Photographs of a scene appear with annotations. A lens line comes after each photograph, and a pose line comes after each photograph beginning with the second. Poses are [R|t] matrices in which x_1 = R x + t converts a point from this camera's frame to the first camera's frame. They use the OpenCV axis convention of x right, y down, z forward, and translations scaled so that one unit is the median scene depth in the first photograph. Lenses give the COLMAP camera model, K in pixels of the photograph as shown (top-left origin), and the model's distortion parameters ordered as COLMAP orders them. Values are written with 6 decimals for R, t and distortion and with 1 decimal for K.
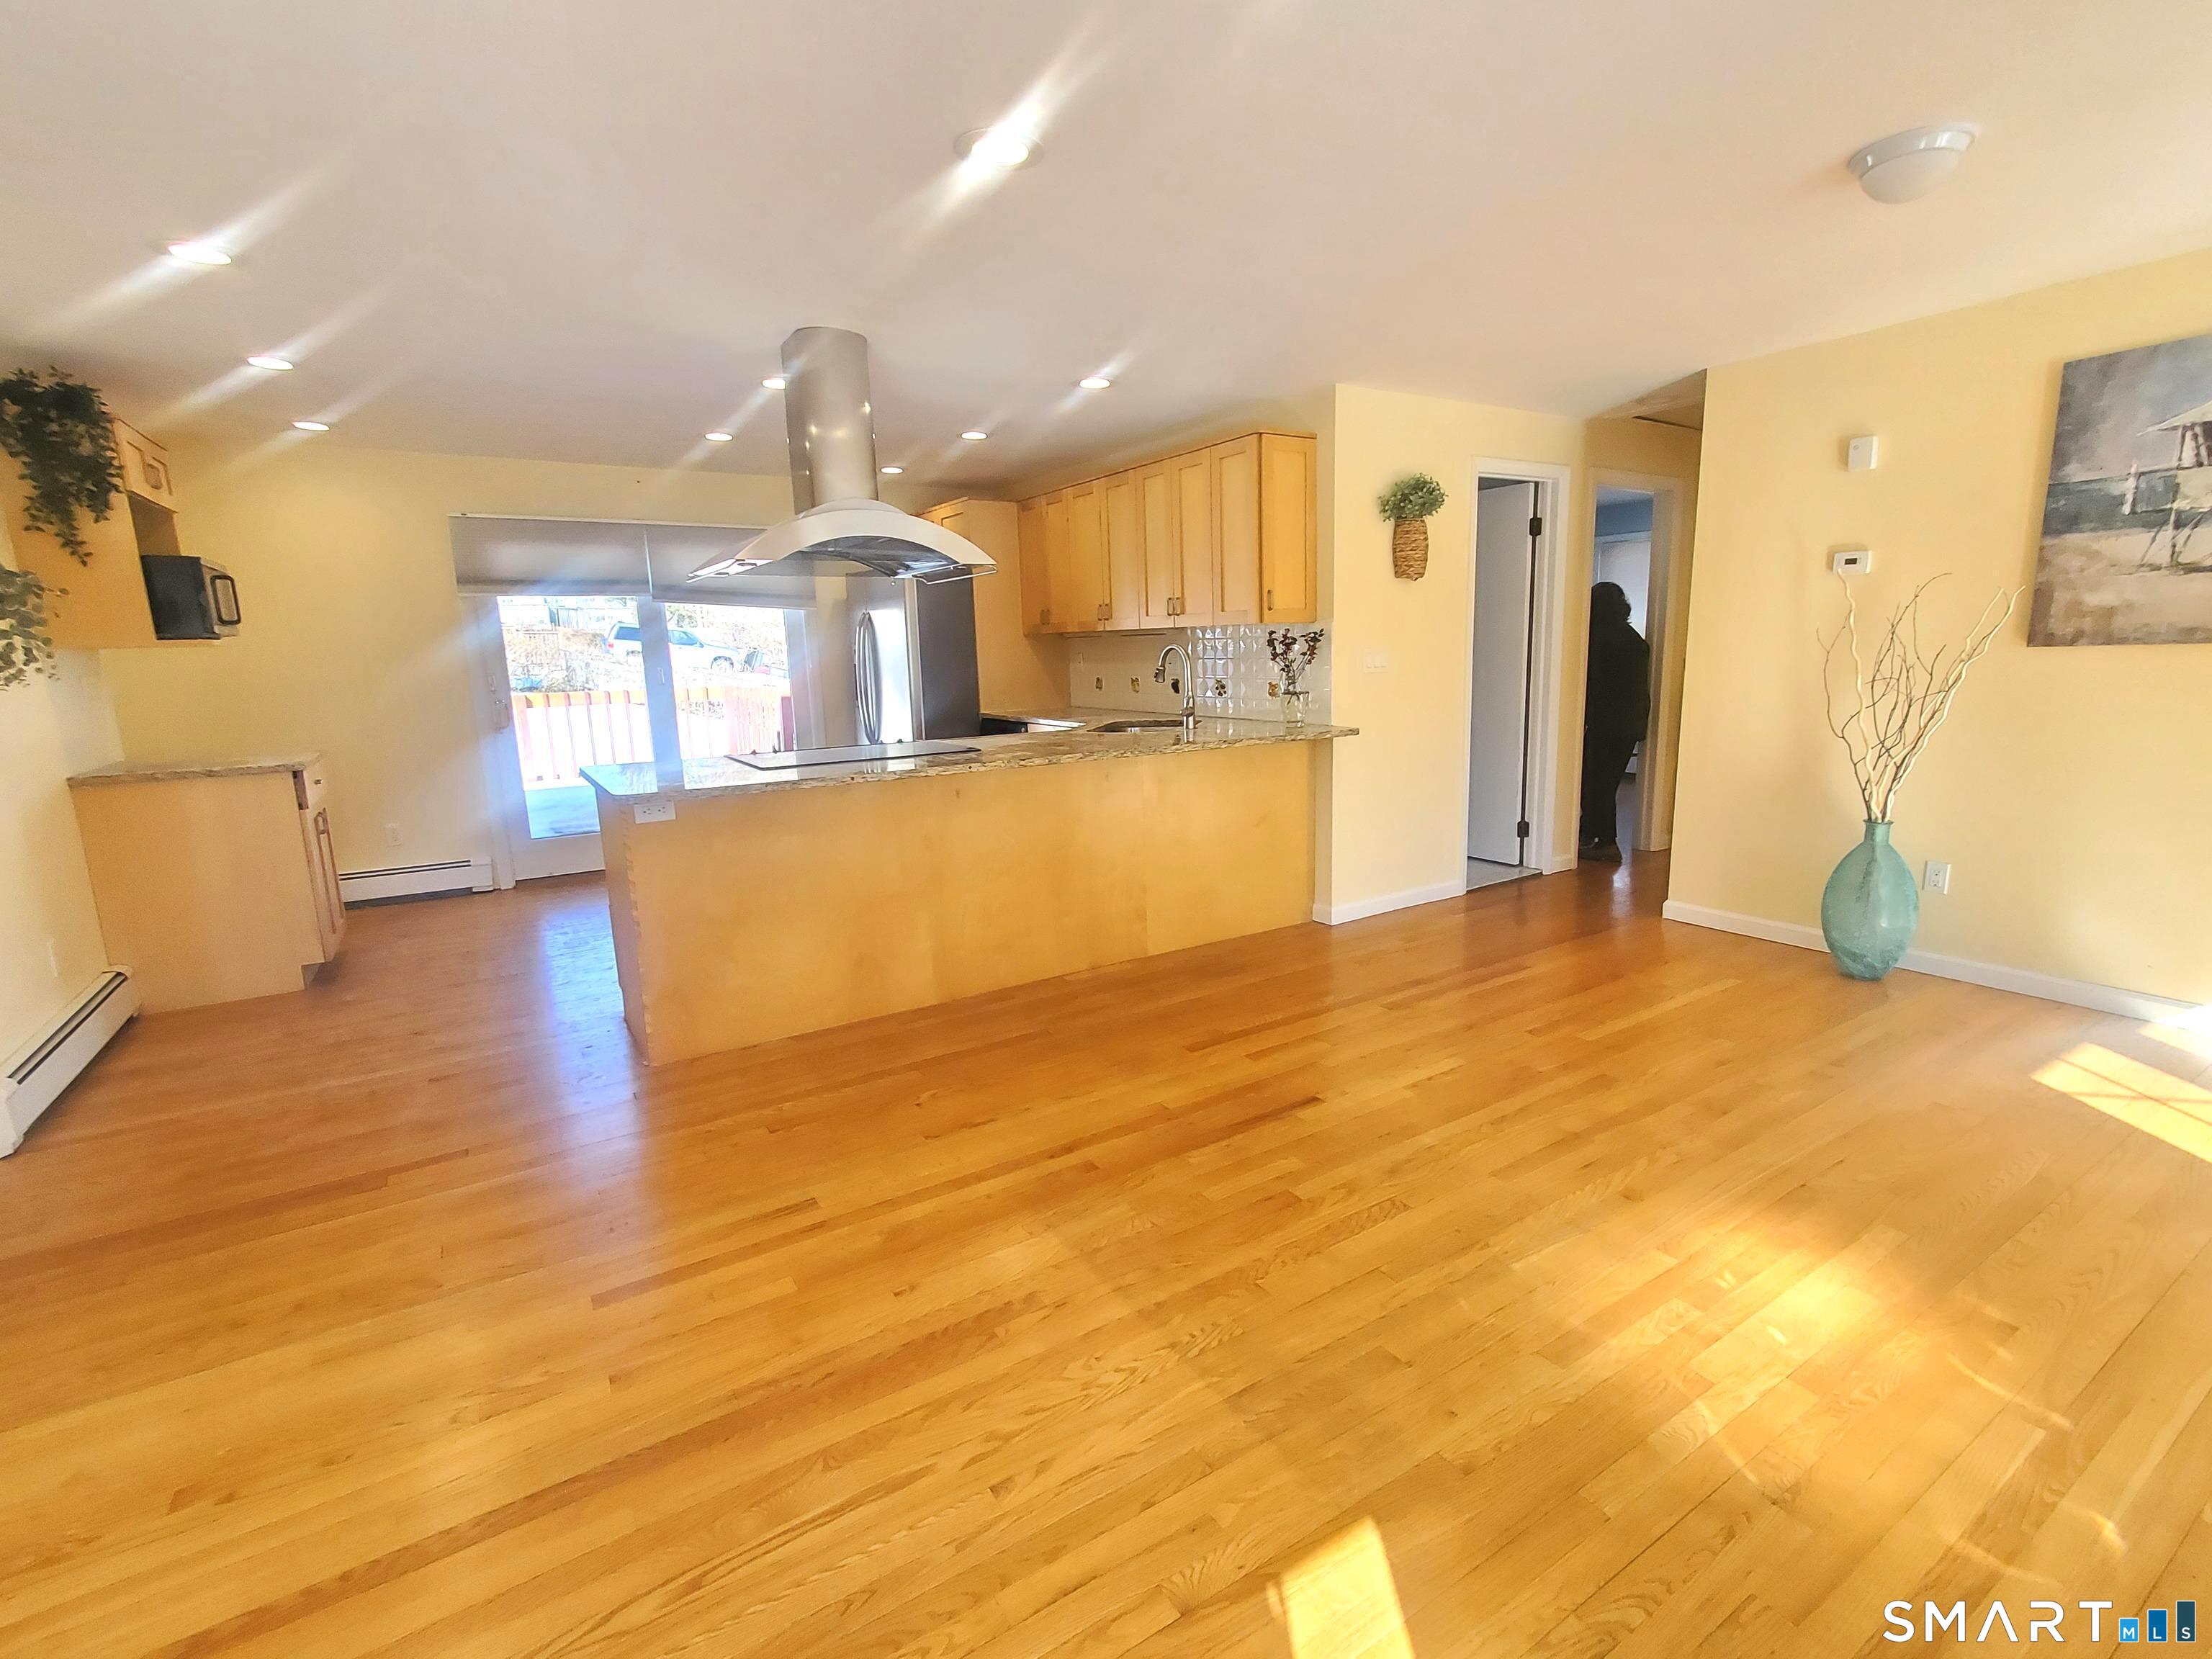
lens RADIAL K [[1017.7, 0, 1135.4], [0, 1017.7, 841.1], [0, 0, 1]] dist [0.004784, 0.002166]
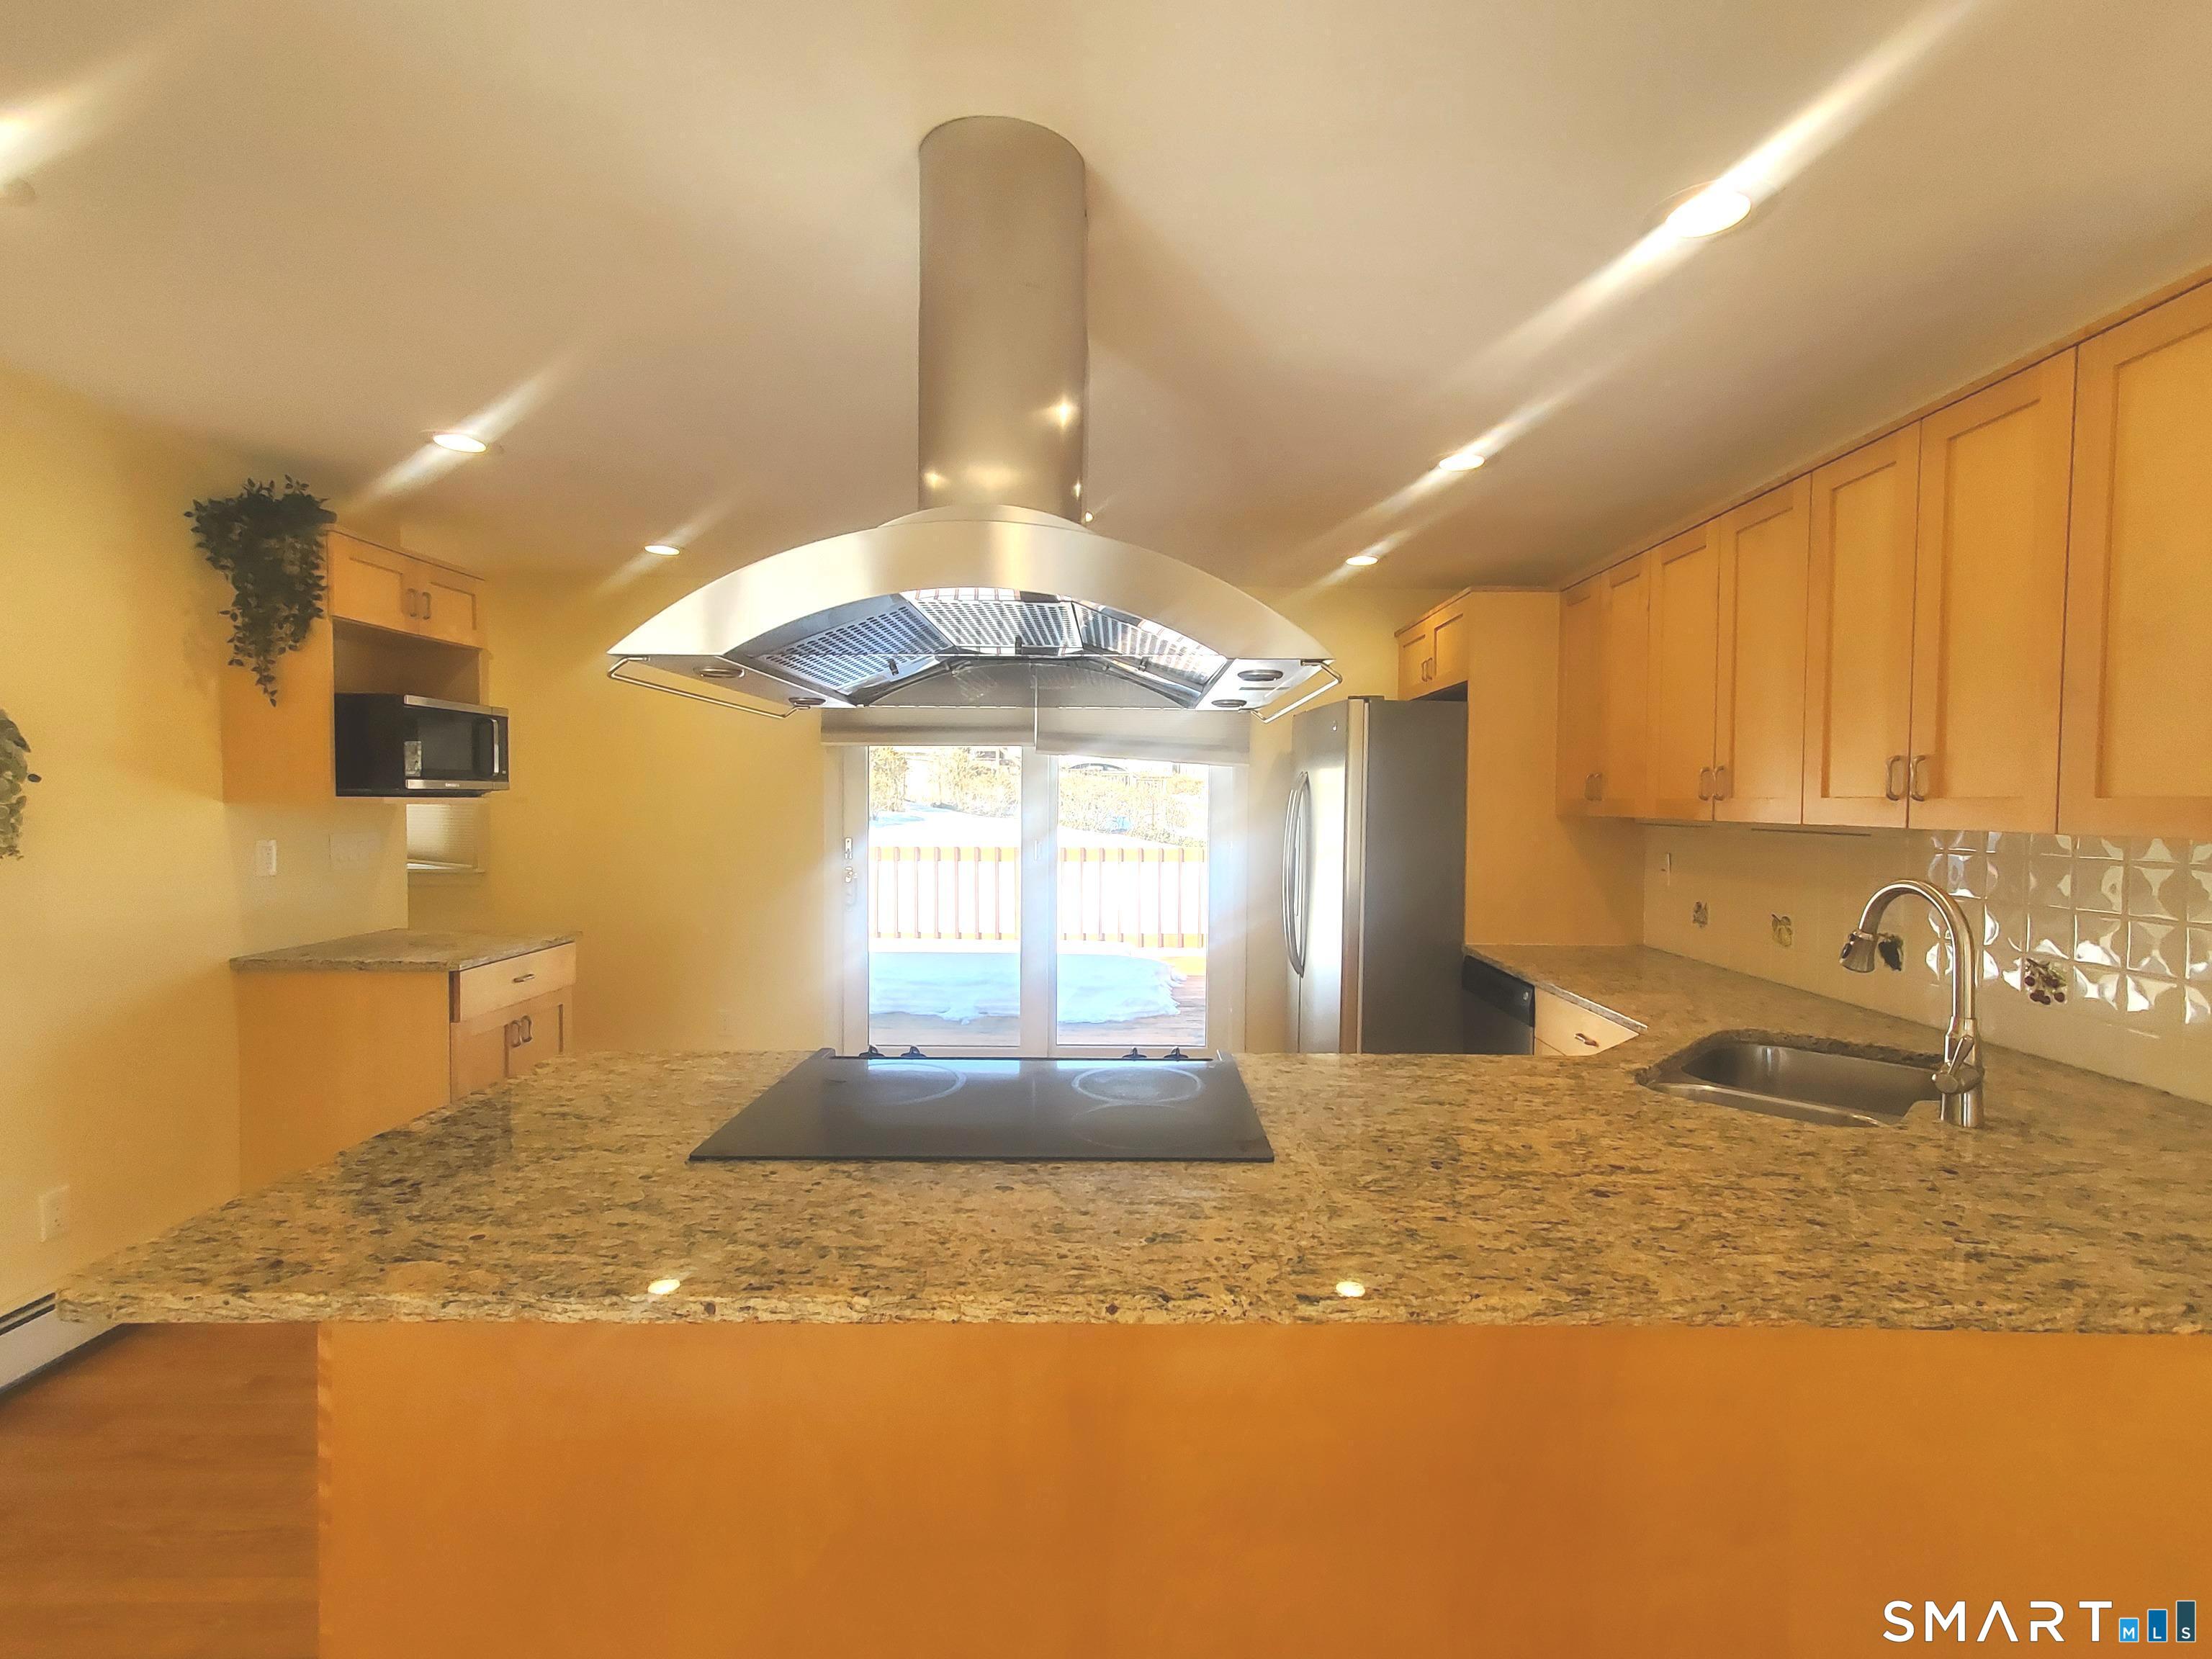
lens RADIAL K [[1017.7, 0, 1139.1], [0, 1017.7, 836.4], [0, 0, 1]] dist [0.004784, 0.002166]
pose [[0.843837, 0.053918, -0.533884, -0.002891], [-0.132802, 0.984972, -0.110428, -0.166280], [0.519906, 0.164085, 0.838316, 0.688058]]
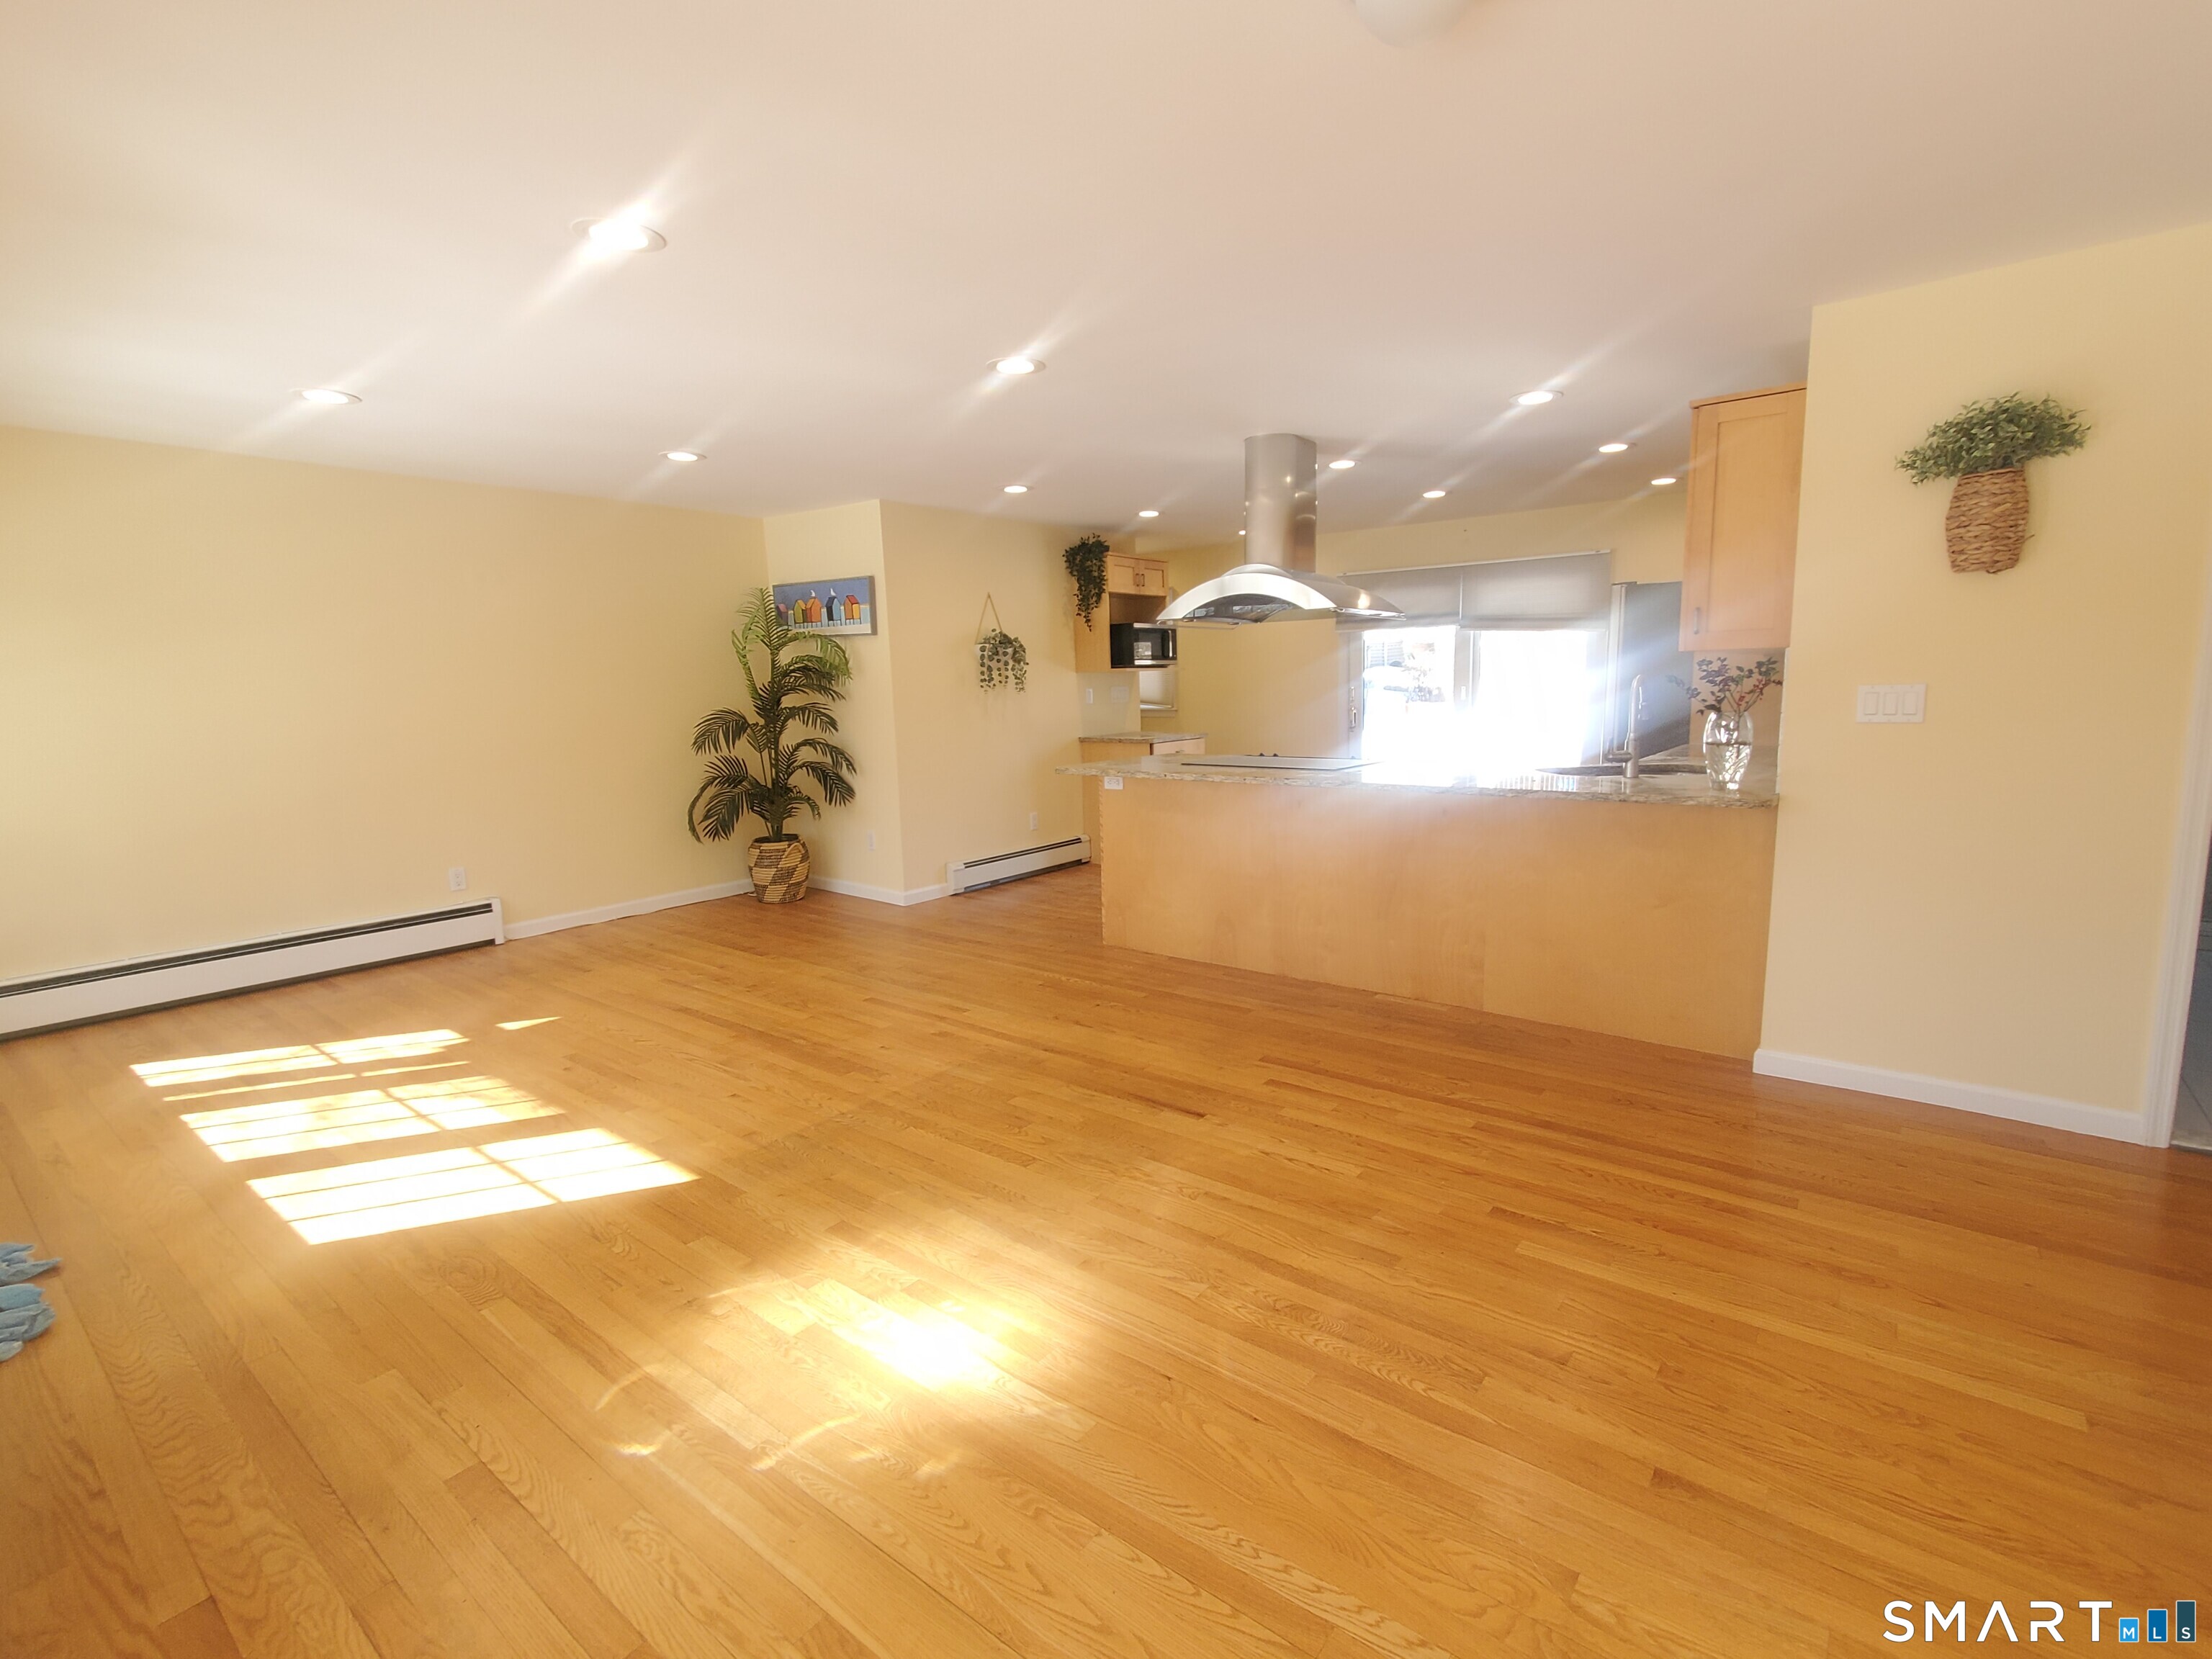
lens RADIAL K [[1012.2, 0, 1129.8], [0, 1012.2, 839.4], [0, 0, 1]] dist [0.001798, 0.000828]
pose [[0.332585, 0.164430, -0.928628, 0.875136], [-0.163951, 0.979770, 0.114767, -0.111024], [0.928713, 0.114079, 0.352815, 0.423905]]
